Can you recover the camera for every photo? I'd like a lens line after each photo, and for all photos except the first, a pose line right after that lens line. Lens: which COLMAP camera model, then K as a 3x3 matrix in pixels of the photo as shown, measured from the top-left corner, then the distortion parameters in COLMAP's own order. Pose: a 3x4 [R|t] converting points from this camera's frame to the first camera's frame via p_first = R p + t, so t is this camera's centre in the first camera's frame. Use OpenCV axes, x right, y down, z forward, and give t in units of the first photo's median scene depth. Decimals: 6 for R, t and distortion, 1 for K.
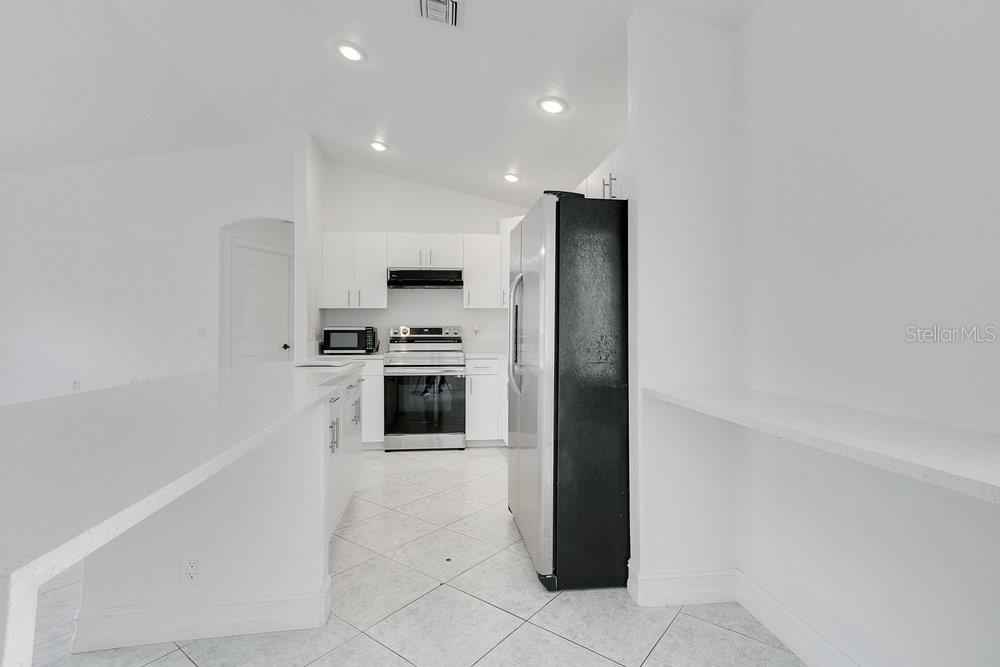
lens RADIAL K [[491.7, 0, 511.4], [0, 491.7, 320.0], [0, 0, 1]] dist [-0.007103, -0.001534]
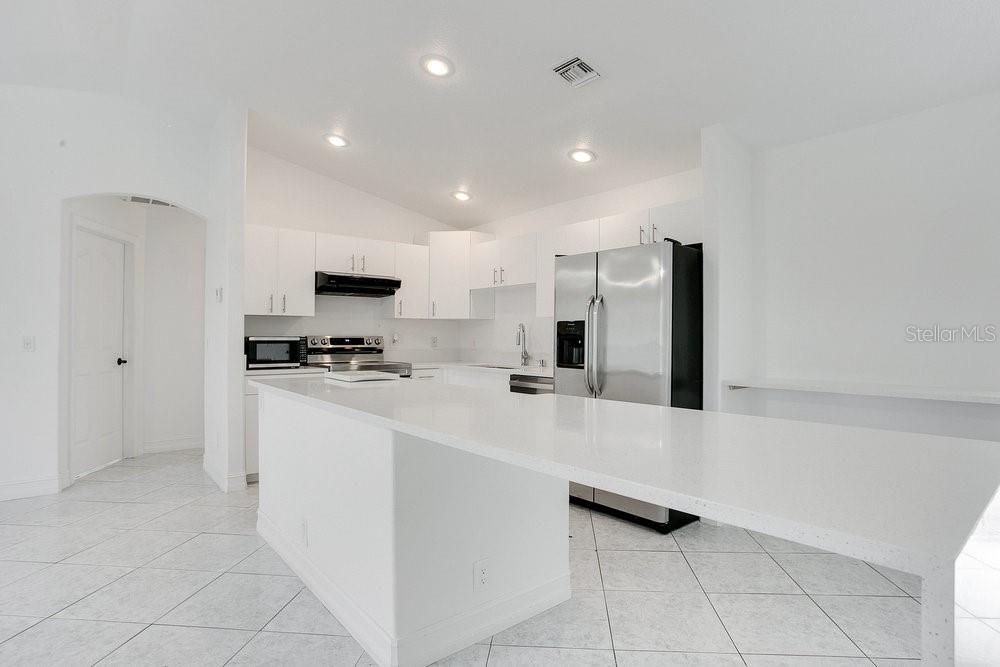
lens RADIAL K [[491.7, 0, 521.9], [0, 491.7, 341.1], [0, 0, 1]] dist [-0.007103, -0.001534]
pose [[0.848209, -0.001666, 0.529659, -0.416278], [-0.012142, 0.999671, 0.022589, -0.003218], [-0.529522, -0.025591, 0.847910, 0.029291]]
